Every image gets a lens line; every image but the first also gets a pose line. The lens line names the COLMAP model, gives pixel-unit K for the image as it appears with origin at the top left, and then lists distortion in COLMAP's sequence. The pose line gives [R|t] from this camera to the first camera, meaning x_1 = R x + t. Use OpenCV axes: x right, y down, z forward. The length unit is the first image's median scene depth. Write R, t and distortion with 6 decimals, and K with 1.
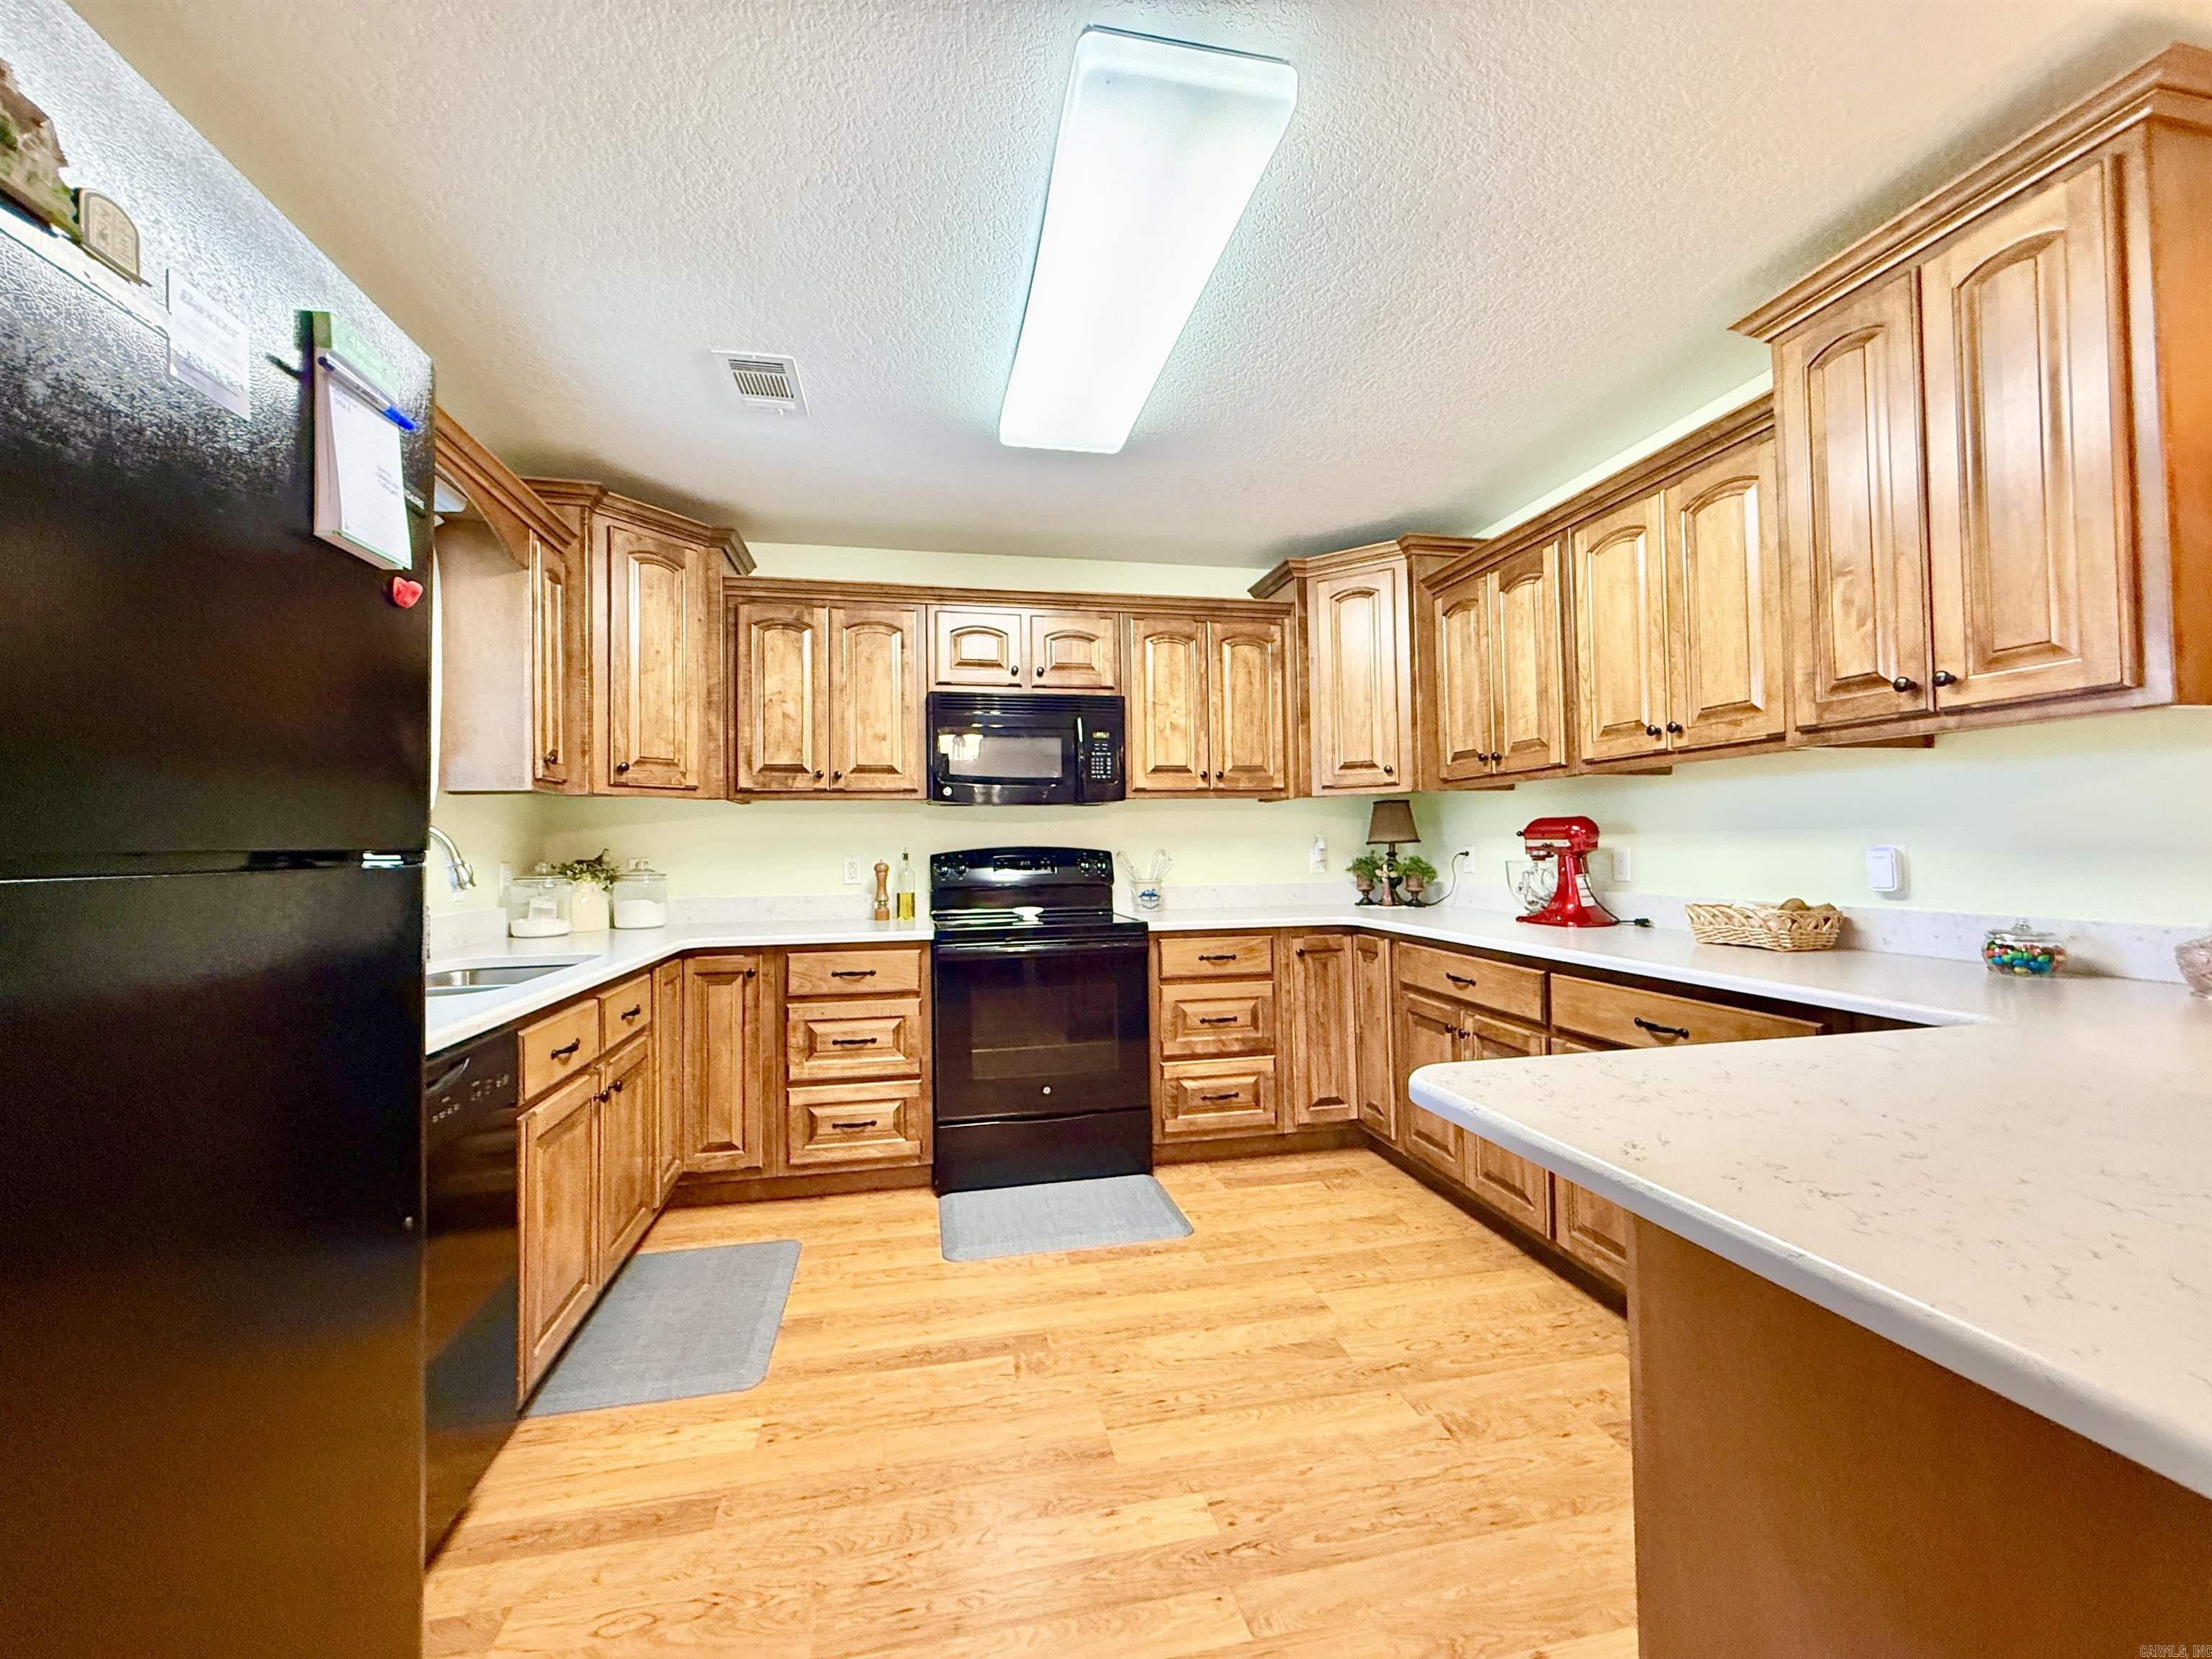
lens RADIAL K [[878.3, 0, 1100.0], [0, 878.3, 825.0], [0, 0, 1]] dist [-0.000644, 0.000174]
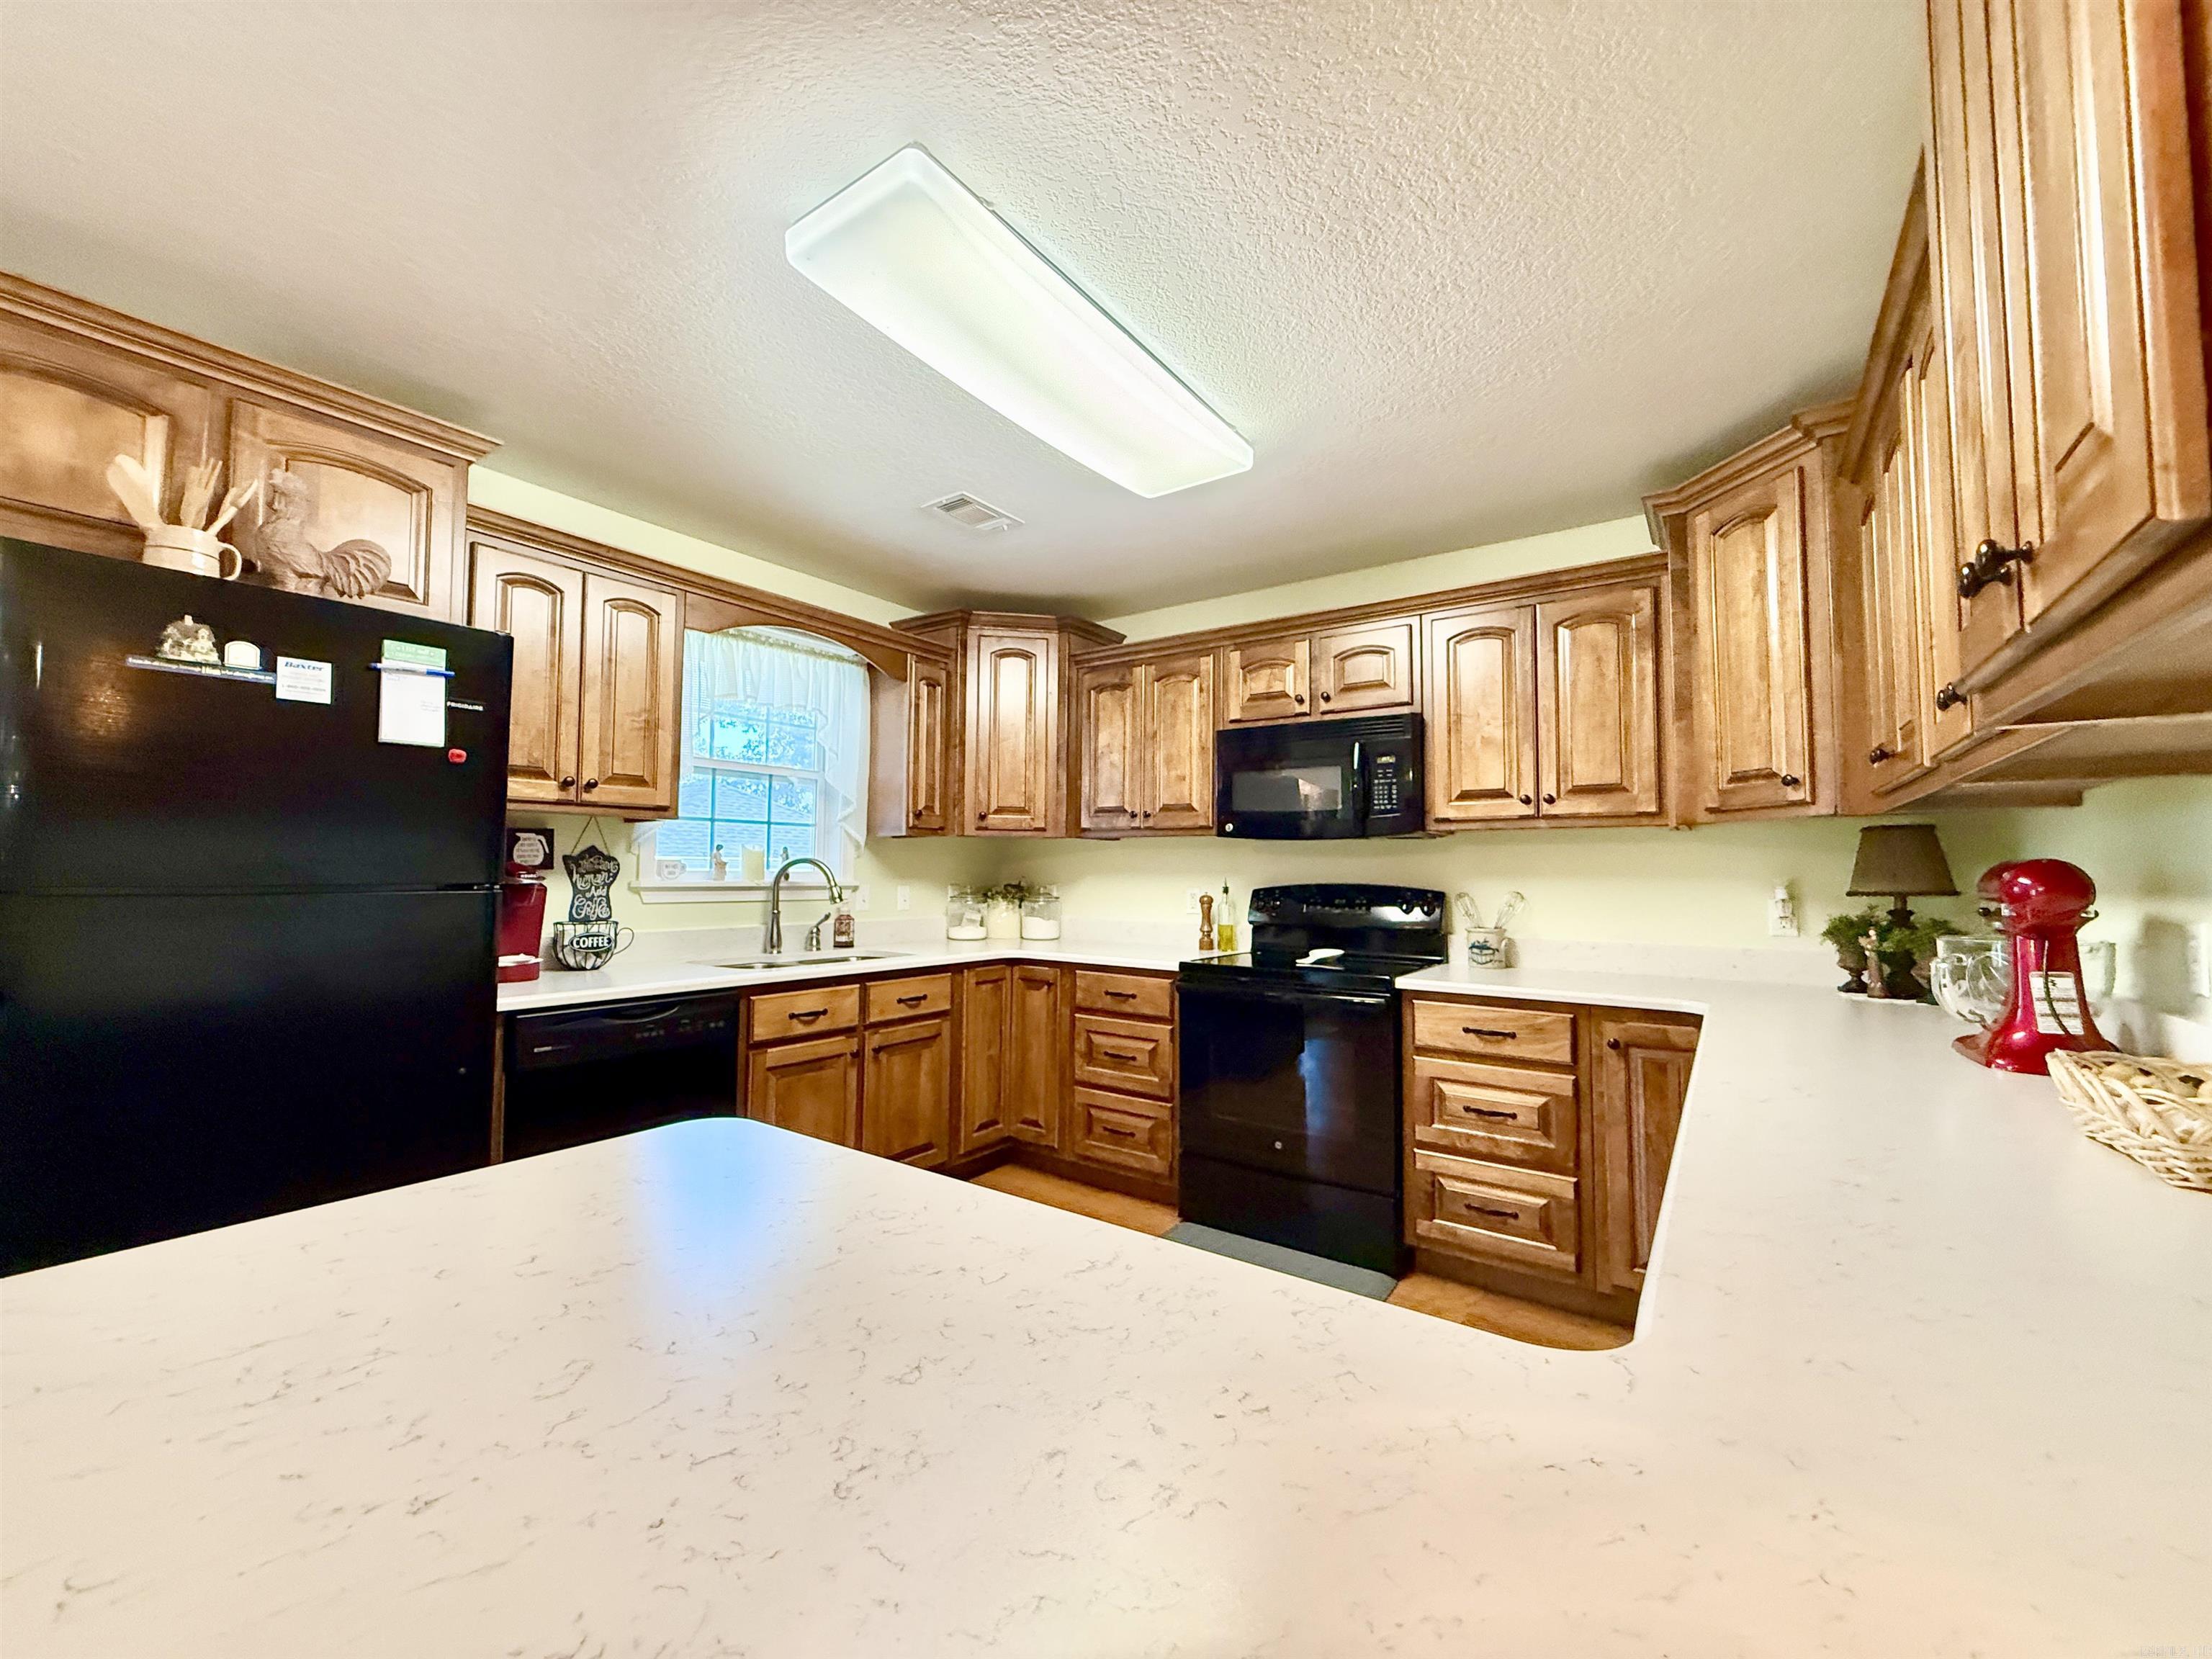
lens RADIAL K [[878.3, 0, 1101.3], [0, 878.3, 823.8], [0, 0, 1]] dist [-0.000644, 0.000174]
pose [[0.678605, -0.020529, -0.734216, 0.492013], [0.000750, 0.999628, -0.027256, -0.015392], [0.734503, 0.017945, 0.678368, 0.210371]]
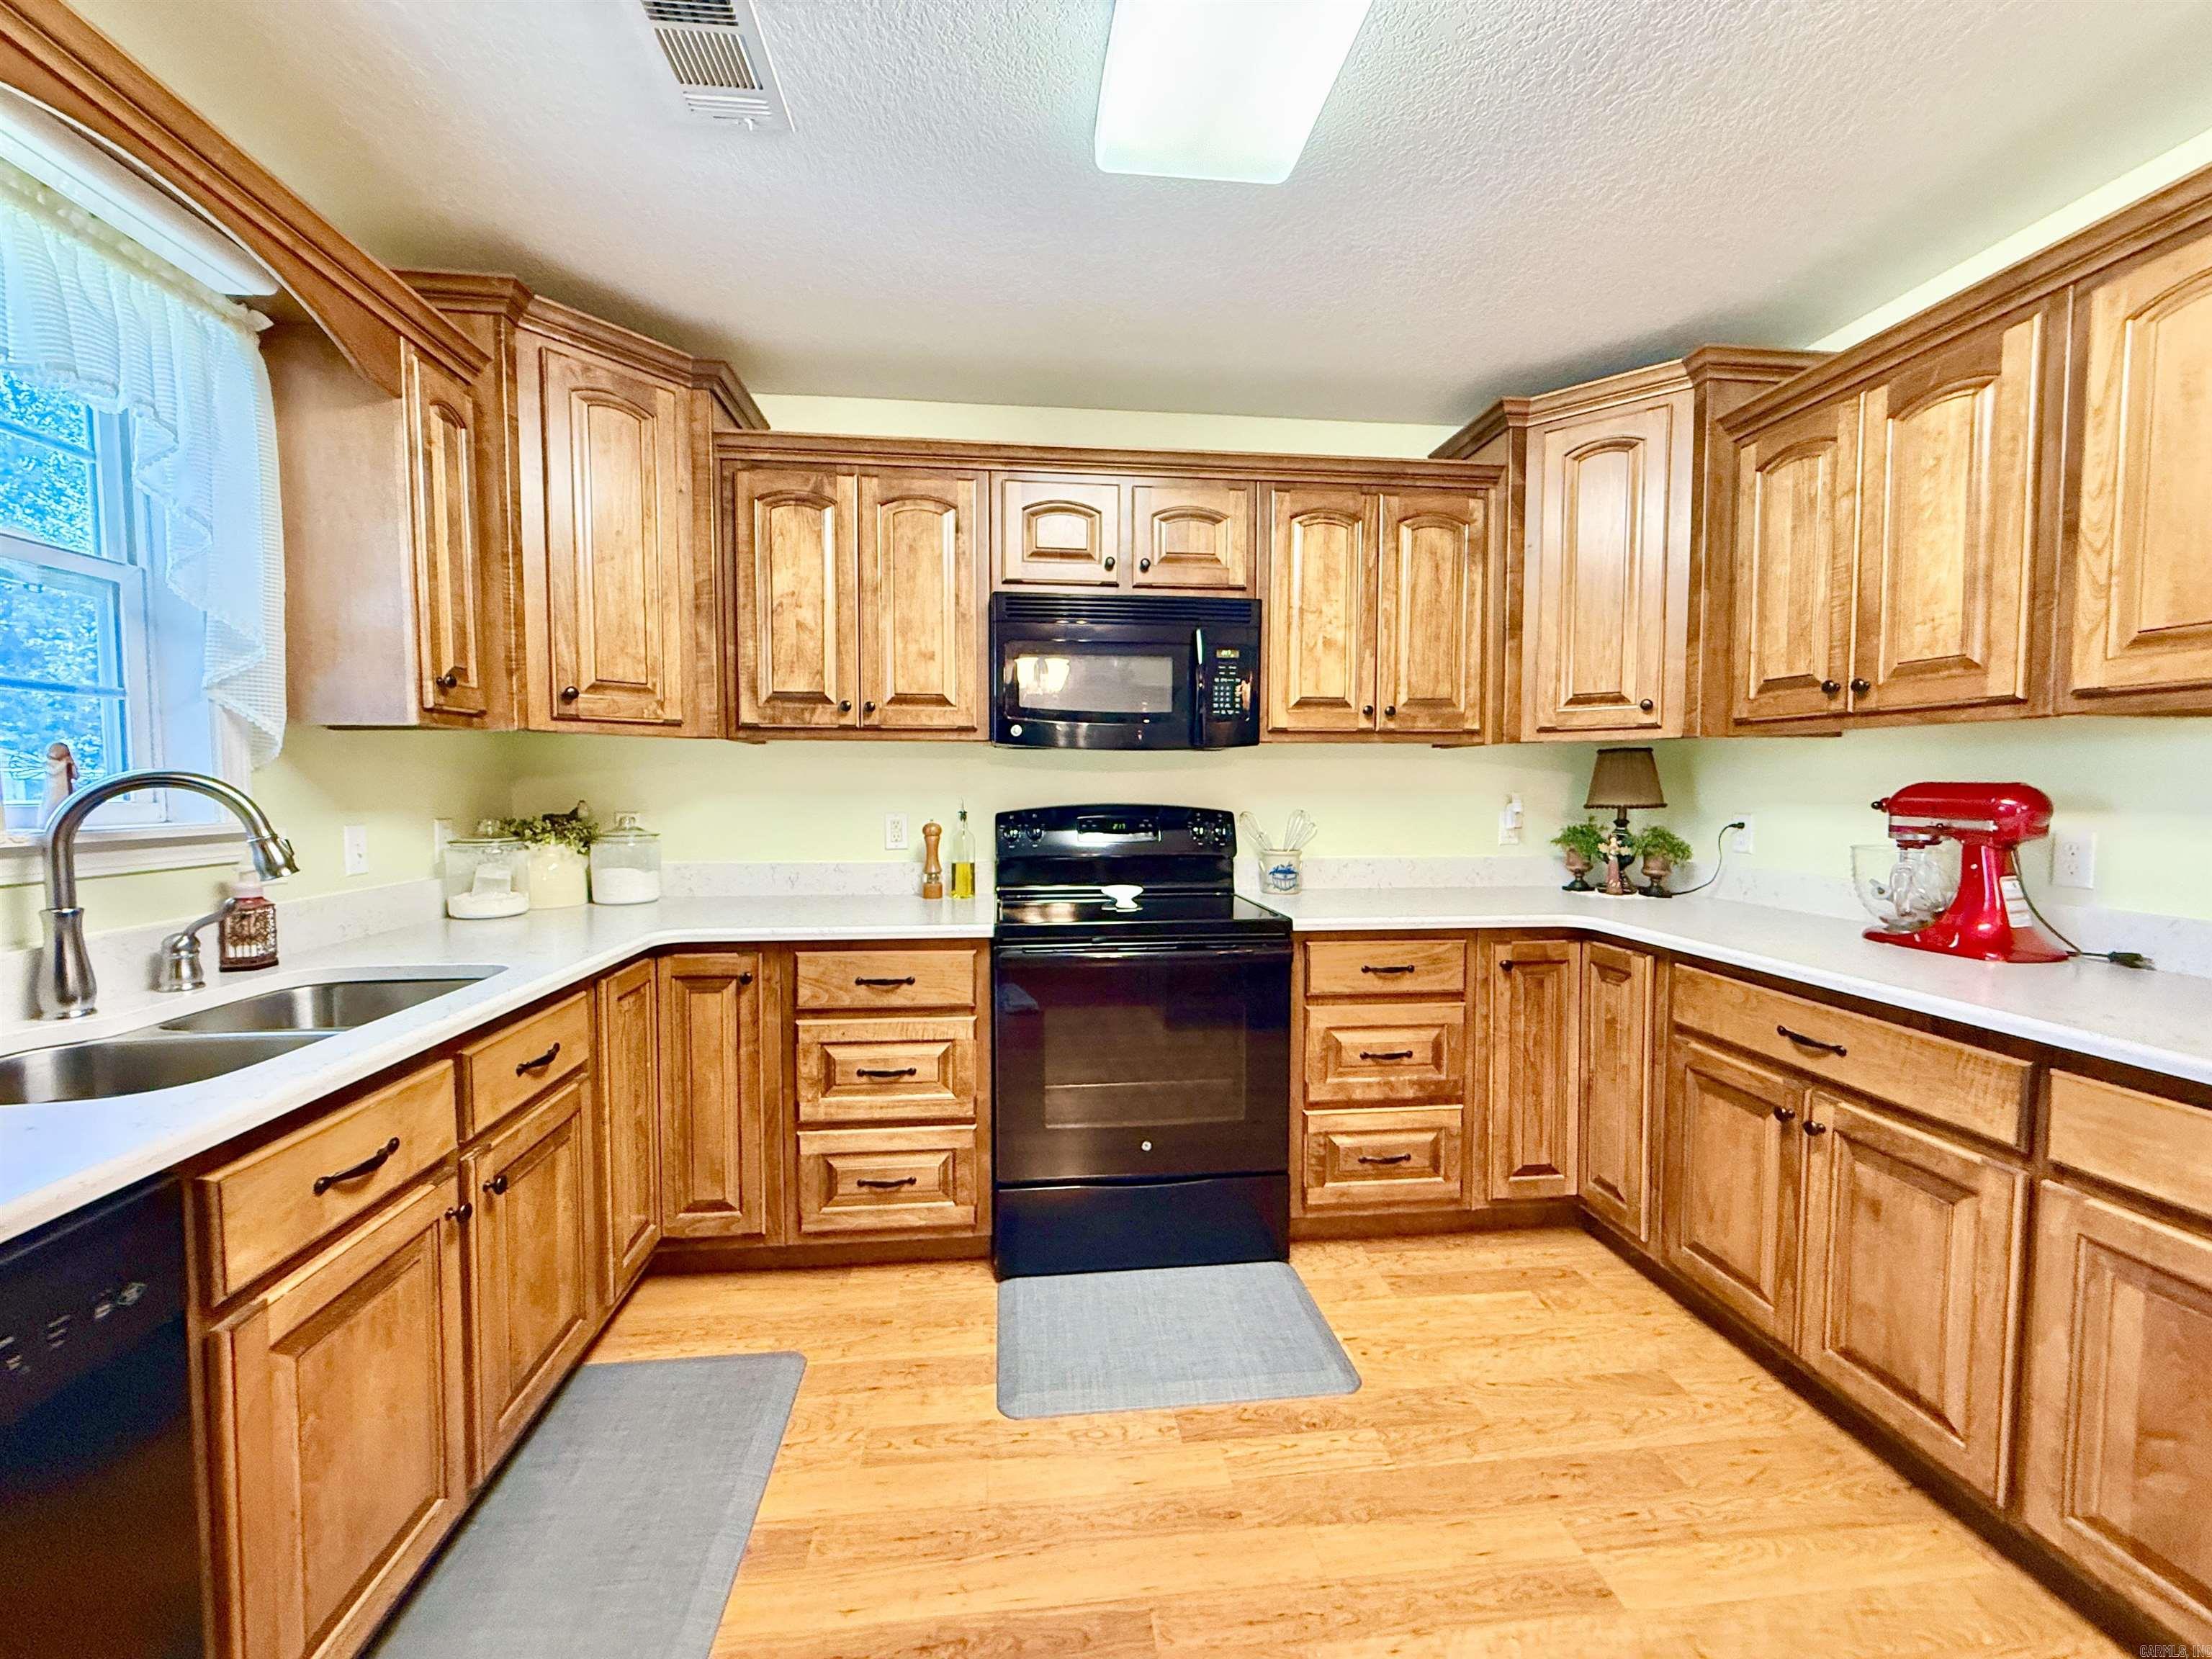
lens RADIAL K [[878.3, 0, 1098.2], [0, 878.3, 827.5], [0, 0, 1]] dist [-0.000644, 0.000174]
pose [[0.994916, 0.021264, -0.098437, -0.033213], [-0.013607, 0.996875, 0.077818, -0.016195], [0.099784, -0.076083, 0.992096, 0.285092]]
